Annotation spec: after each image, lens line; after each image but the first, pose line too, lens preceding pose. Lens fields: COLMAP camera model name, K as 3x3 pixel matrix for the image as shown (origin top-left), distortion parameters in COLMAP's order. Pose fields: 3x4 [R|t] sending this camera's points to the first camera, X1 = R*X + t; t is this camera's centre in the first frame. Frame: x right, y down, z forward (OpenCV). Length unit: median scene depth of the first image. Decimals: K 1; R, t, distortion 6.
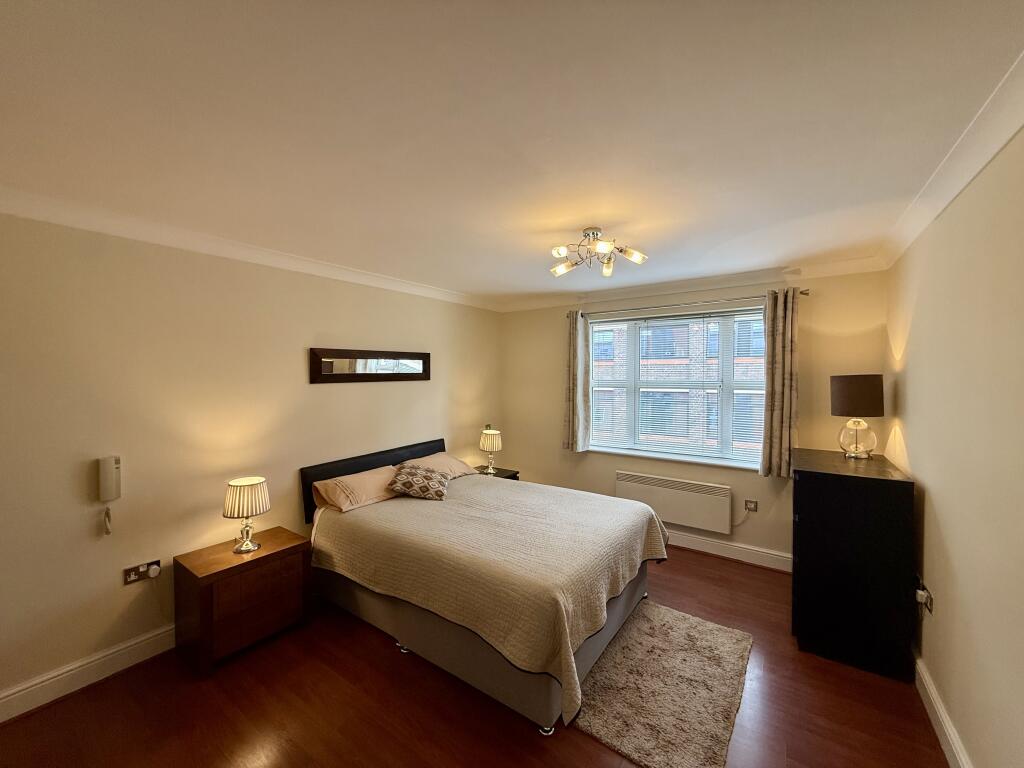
lens RADIAL K [[406.3, 0, 509.3], [0, 406.3, 383.2], [0, 0, 1]] dist [-0.002328, -0.000019]
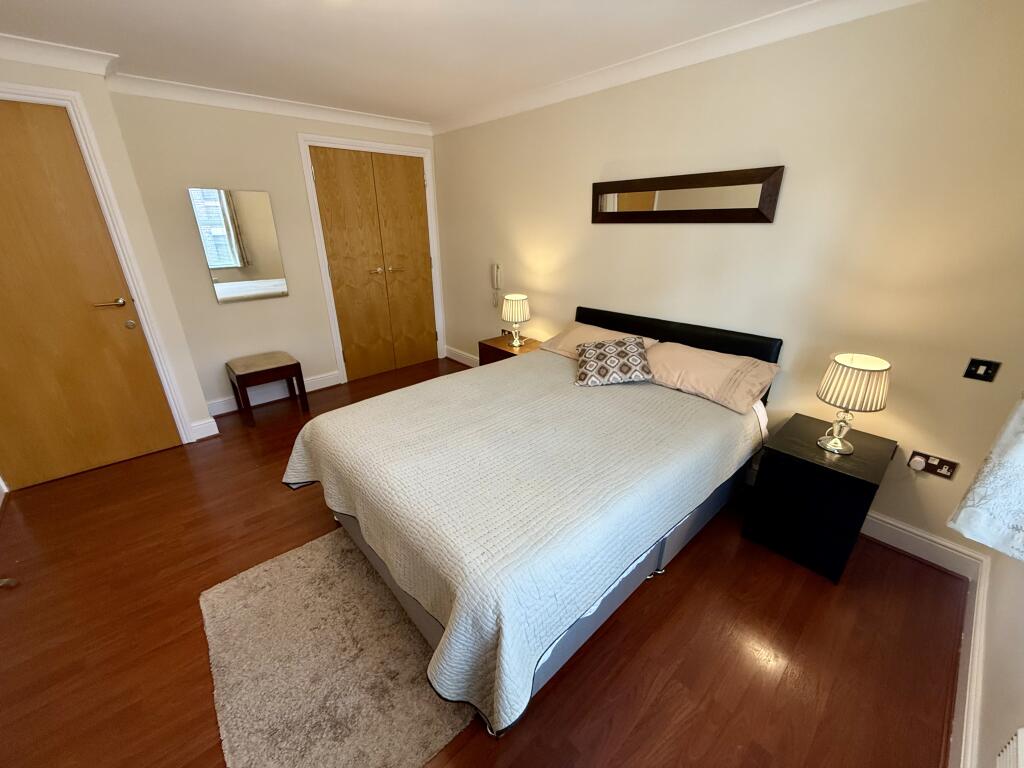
lens RADIAL K [[406.3, 0, 509.3], [0, 406.3, 383.2], [0, 0, 1]] dist [-0.002328, -0.000019]
pose [[-0.234874, 0.355471, -0.904696, 0.510986], [-0.031116, 0.927506, 0.372512, 0.000057], [0.971528, 0.115644, -0.206786, 0.926553]]
